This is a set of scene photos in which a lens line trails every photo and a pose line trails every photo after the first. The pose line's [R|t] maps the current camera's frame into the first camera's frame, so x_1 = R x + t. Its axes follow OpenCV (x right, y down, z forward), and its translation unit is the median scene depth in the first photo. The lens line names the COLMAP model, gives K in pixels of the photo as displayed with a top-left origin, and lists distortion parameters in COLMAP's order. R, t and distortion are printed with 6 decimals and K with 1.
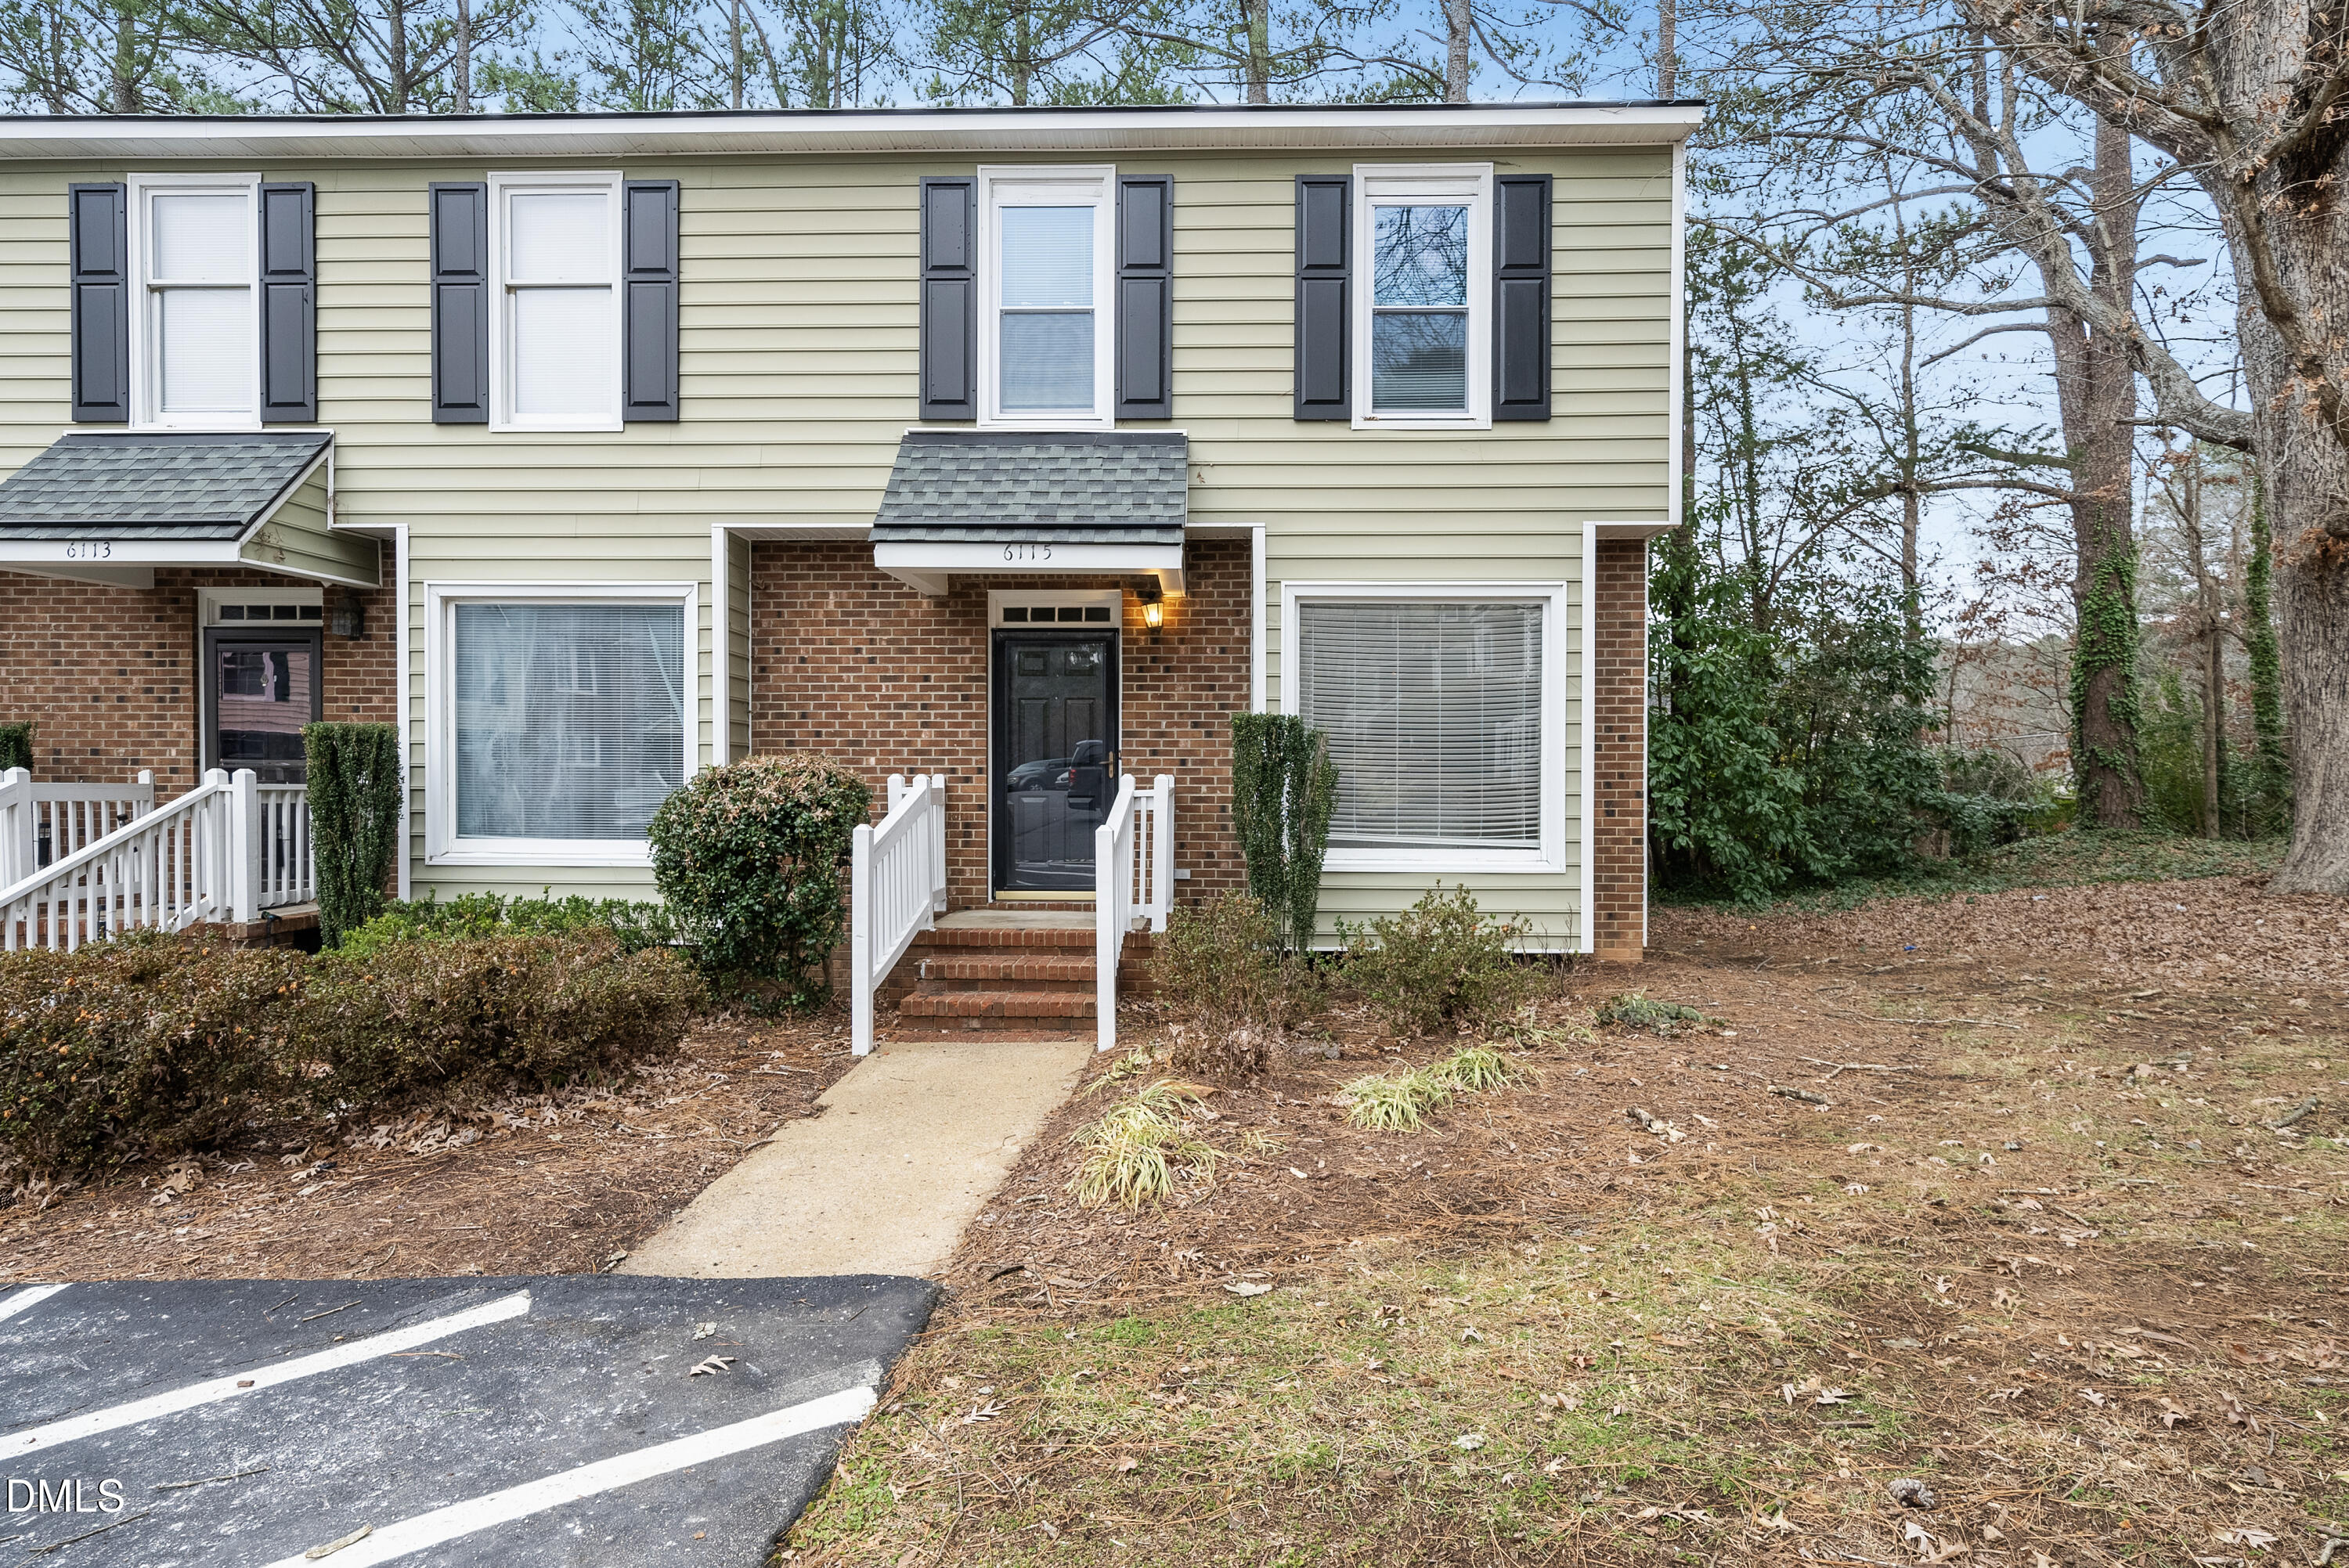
lens RADIAL K [[1201.0, 0, 1180.1], [0, 1201.0, 779.9], [0, 0, 1]] dist [-0.000030, 0.000273]
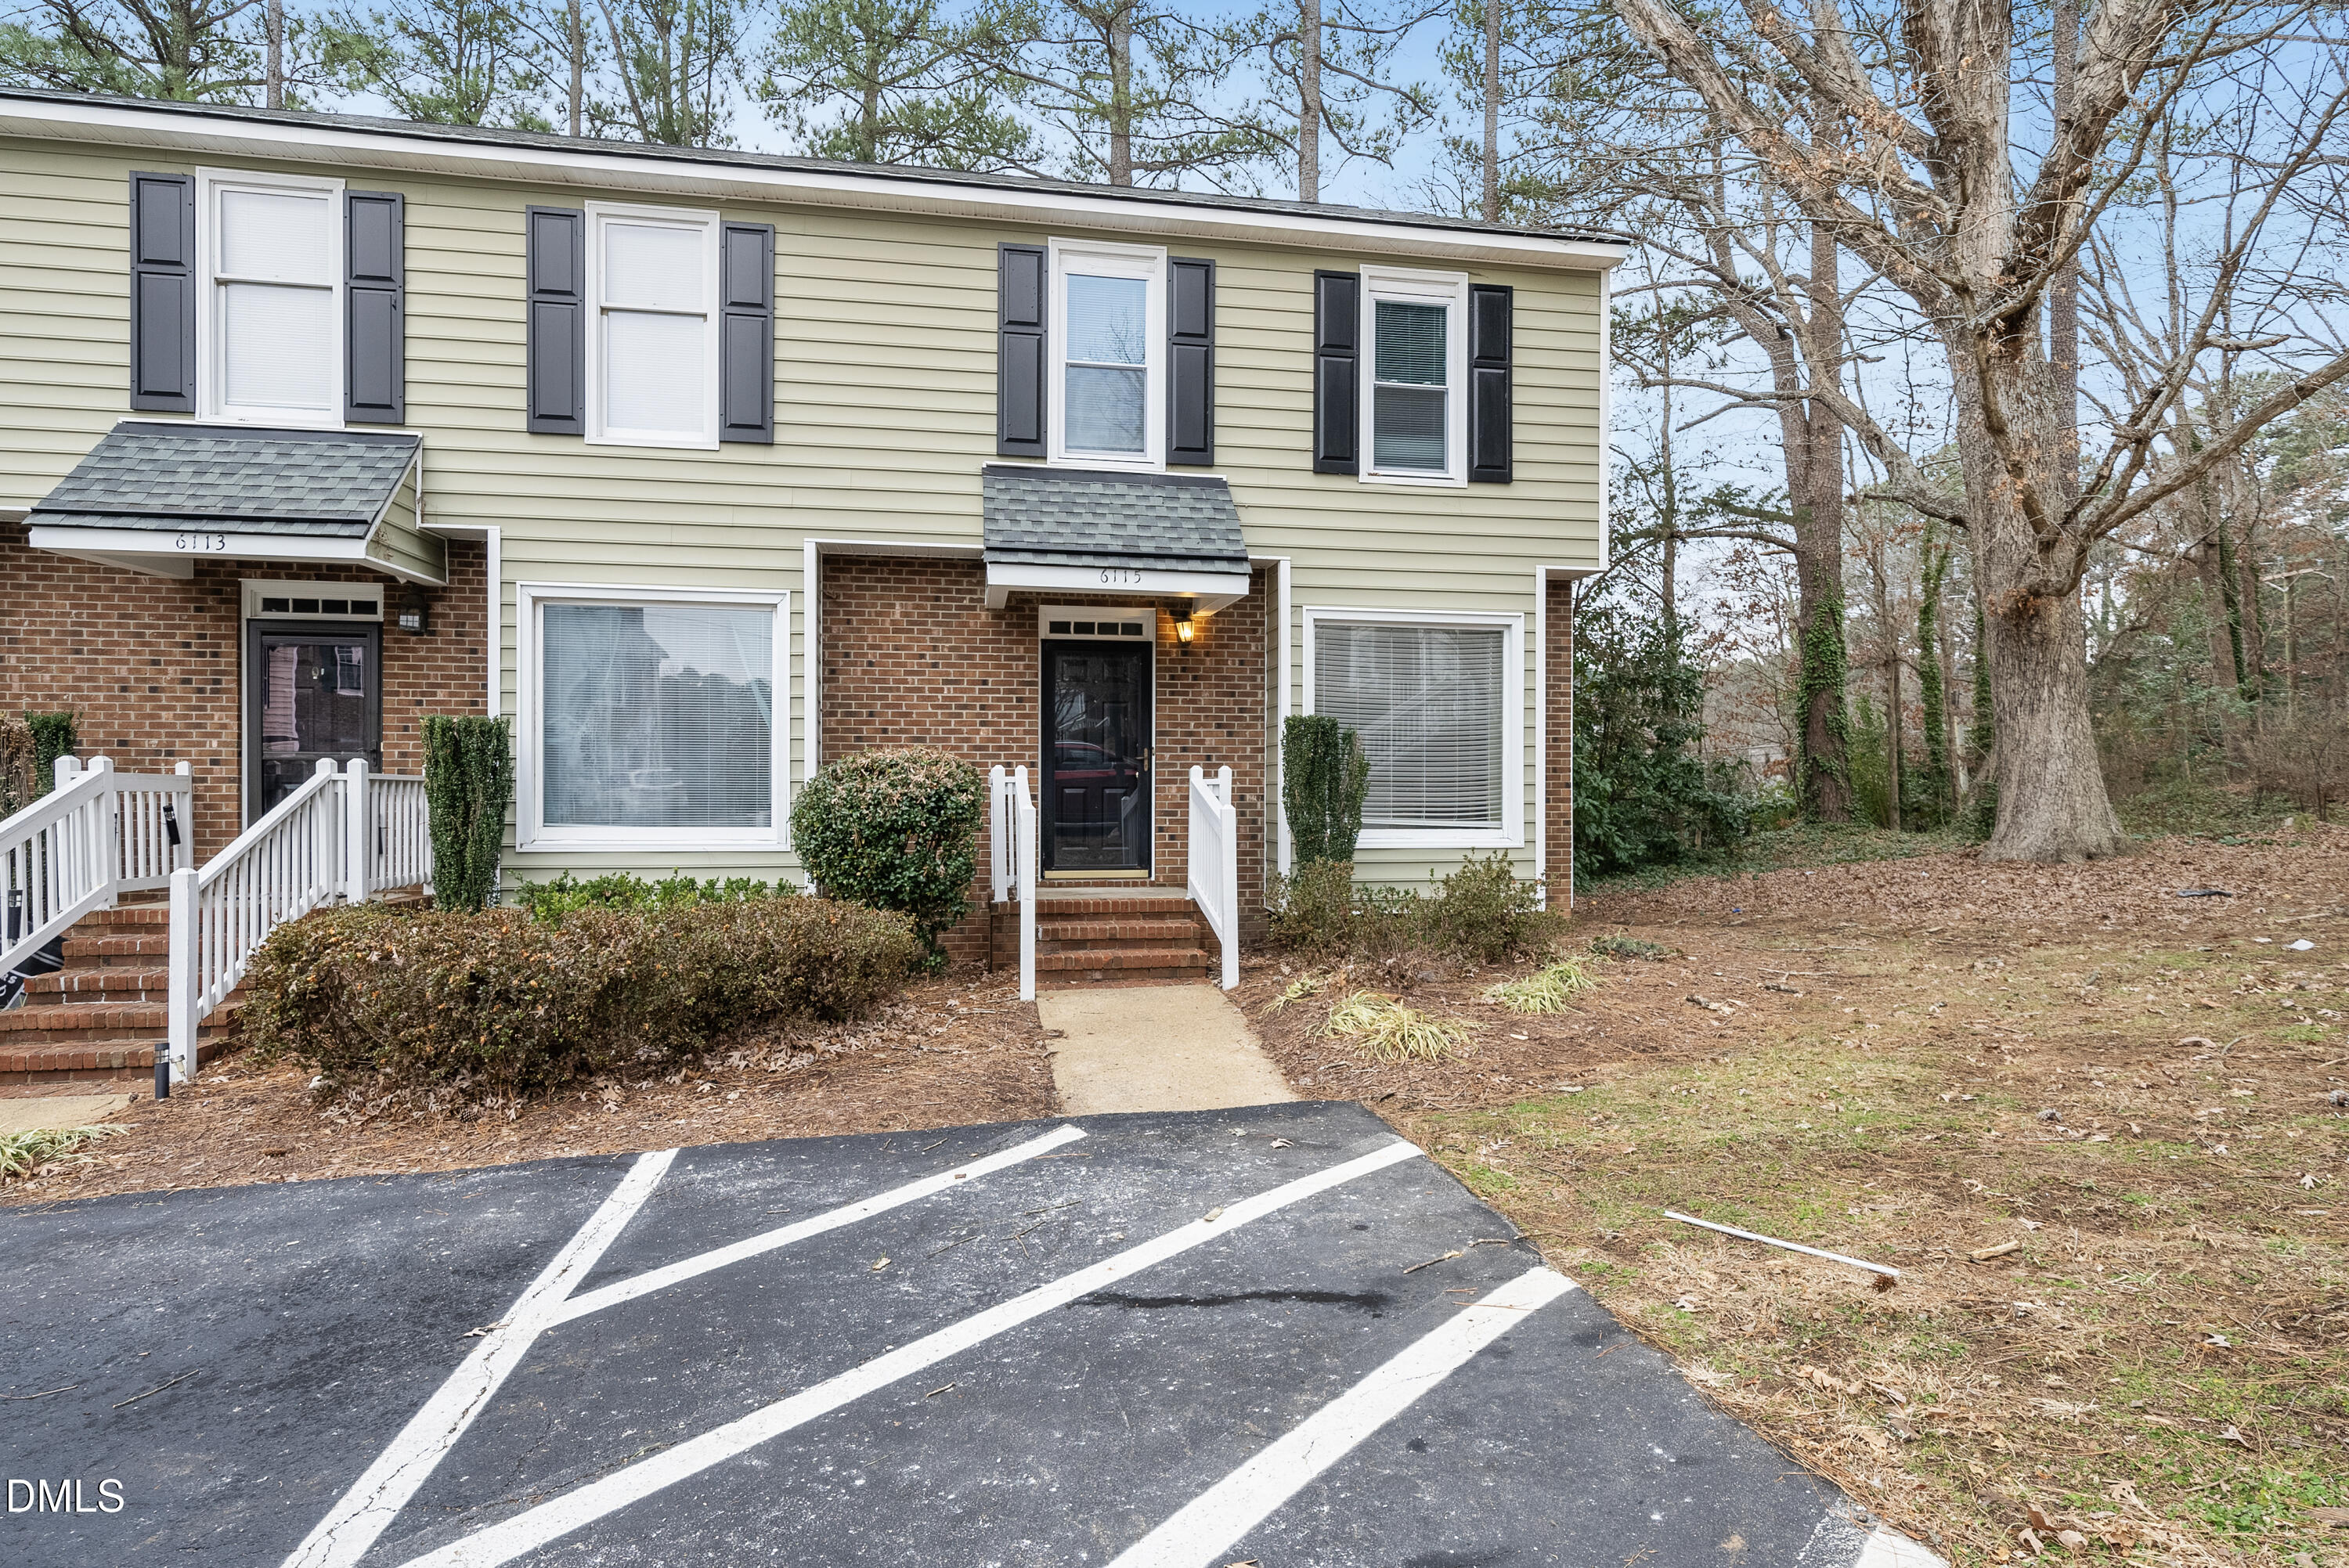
lens RADIAL K [[1201.0, 0, 1180.1], [0, 1201.0, 779.9], [0, 0, 1]] dist [-0.000030, 0.000273]
pose [[0.979788, 0.000523, 0.200037, -0.272121], [0.001231, 0.999962, -0.008642, 0.017767], [-0.200033, 0.008714, 0.979750, -0.144289]]
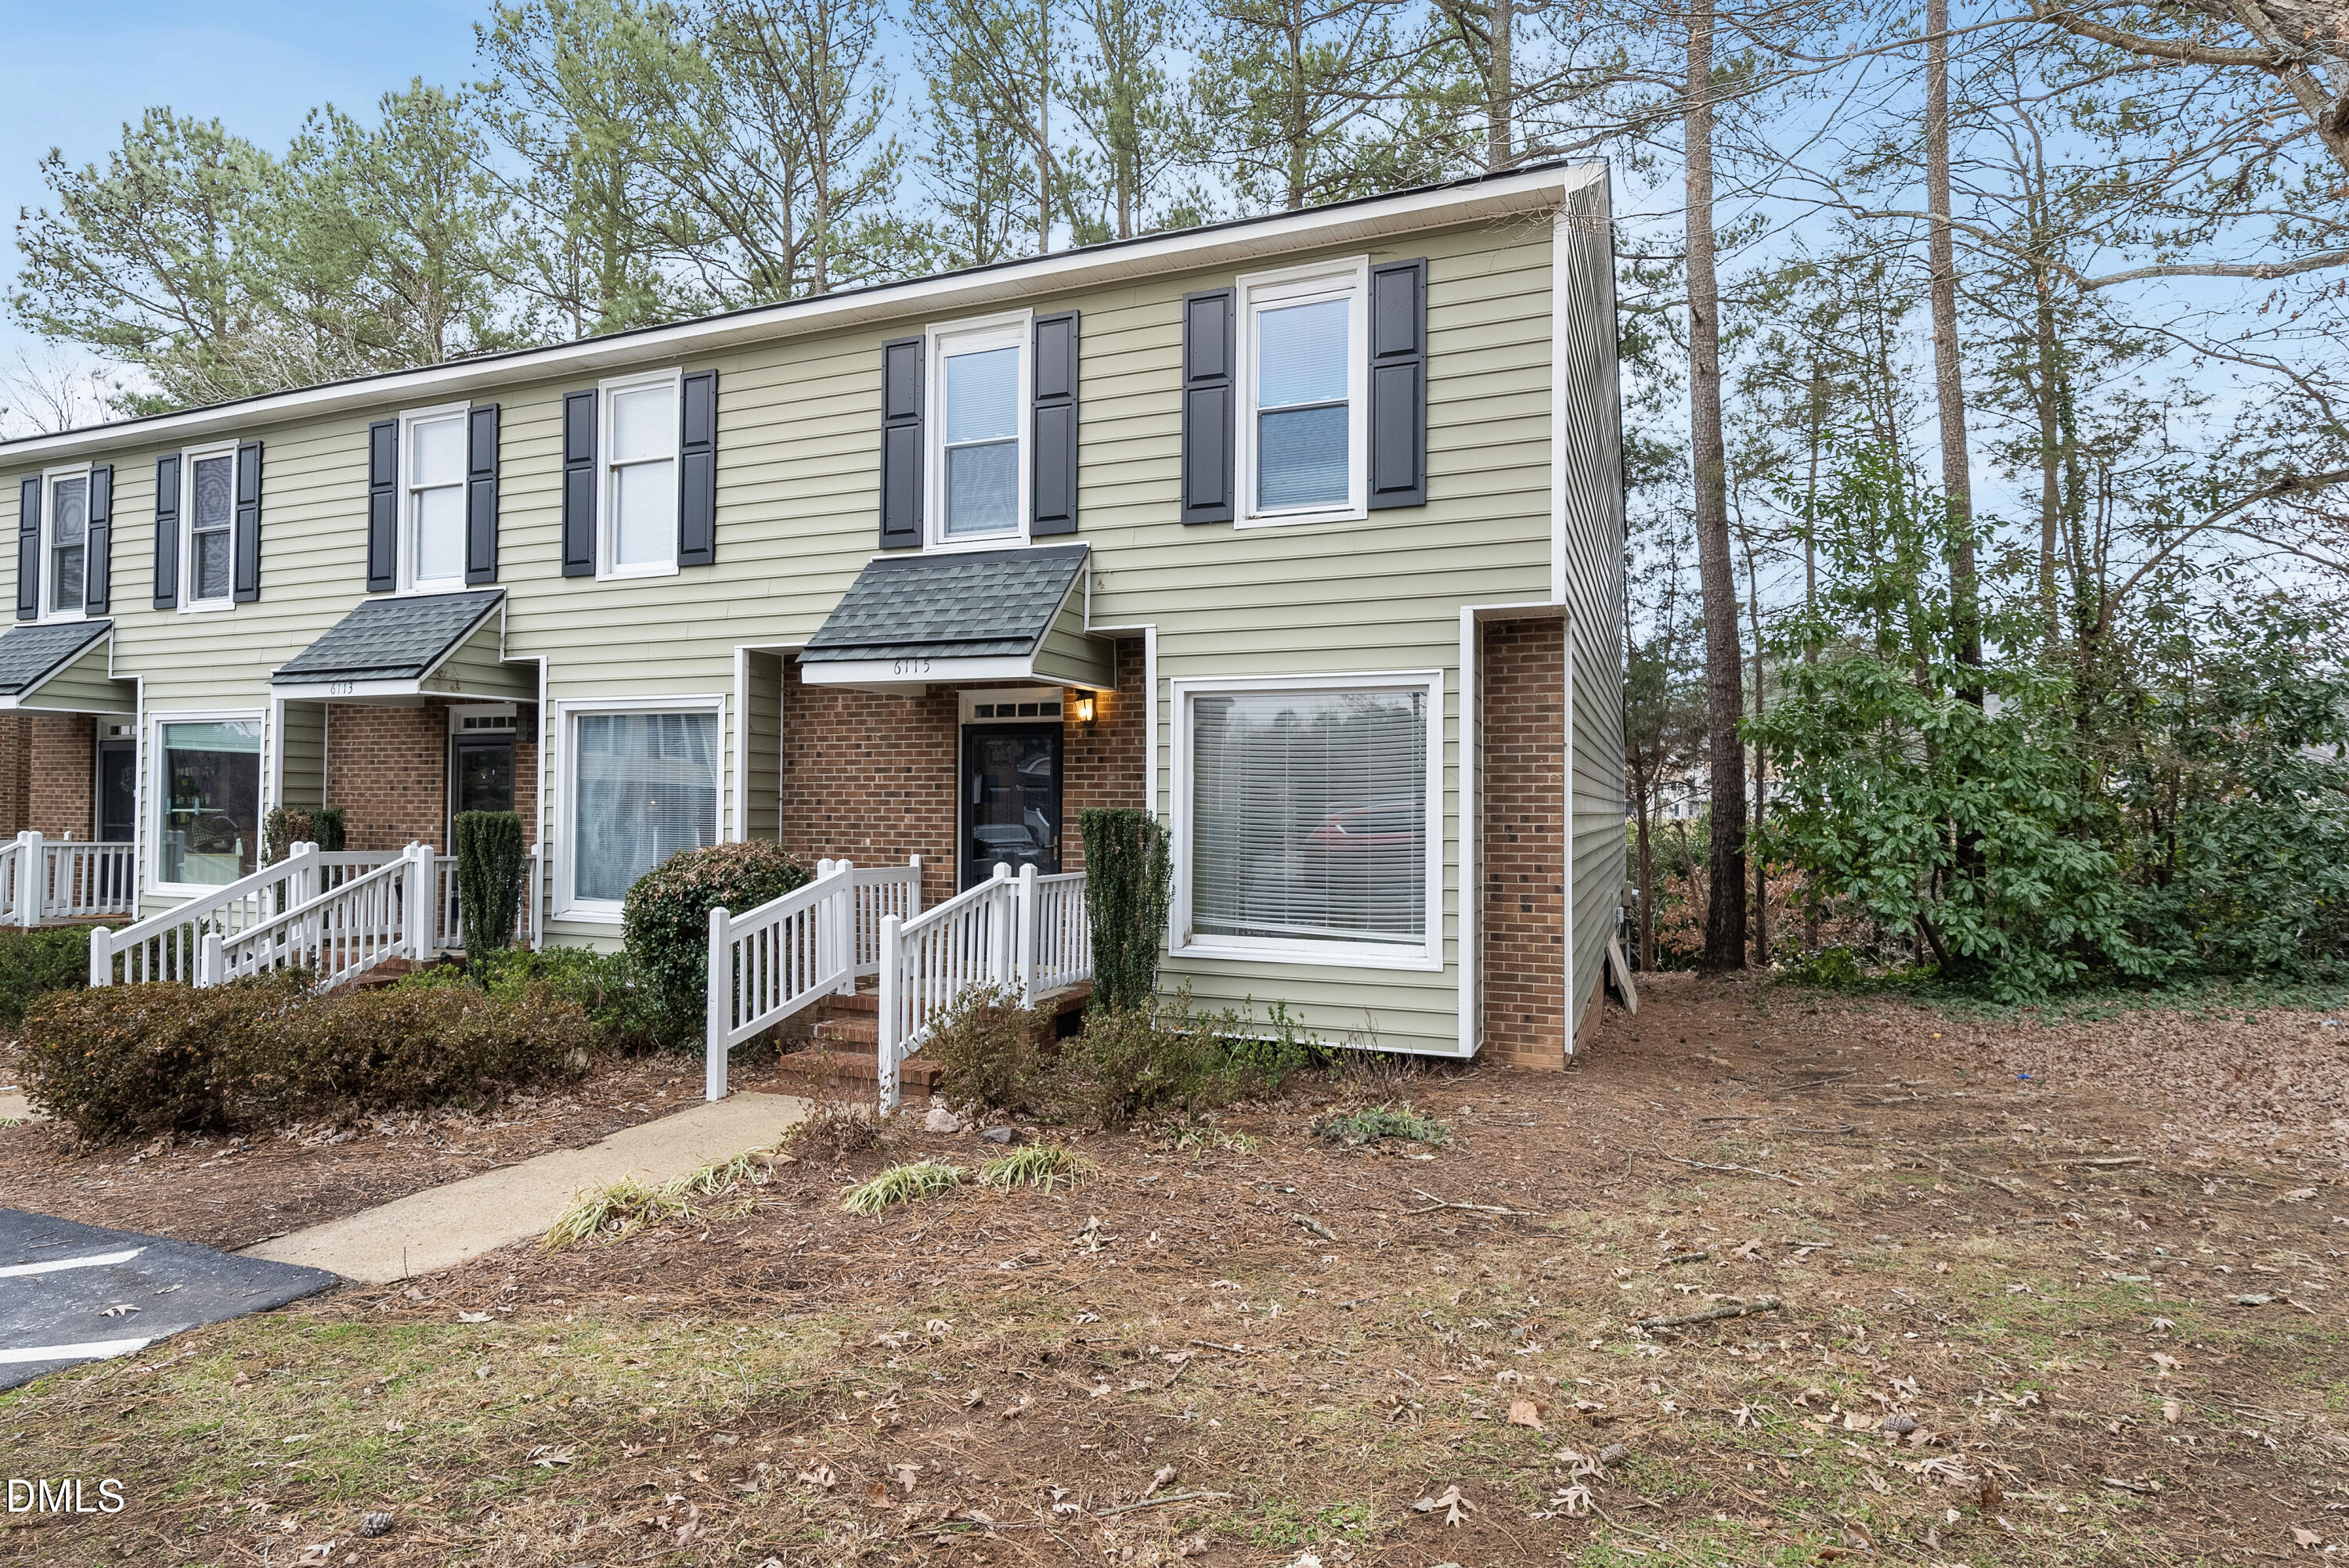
lens RADIAL K [[1217.9, 0, 1182.4], [0, 1217.9, 780.5], [0, 0, 1]] dist [0.000387, -0.000431]
pose [[0.938115, -0.003905, -0.346302, 0.456780], [-0.007328, 0.999489, -0.031121, -0.042658], [0.346246, 0.031733, 0.937607, 0.009689]]
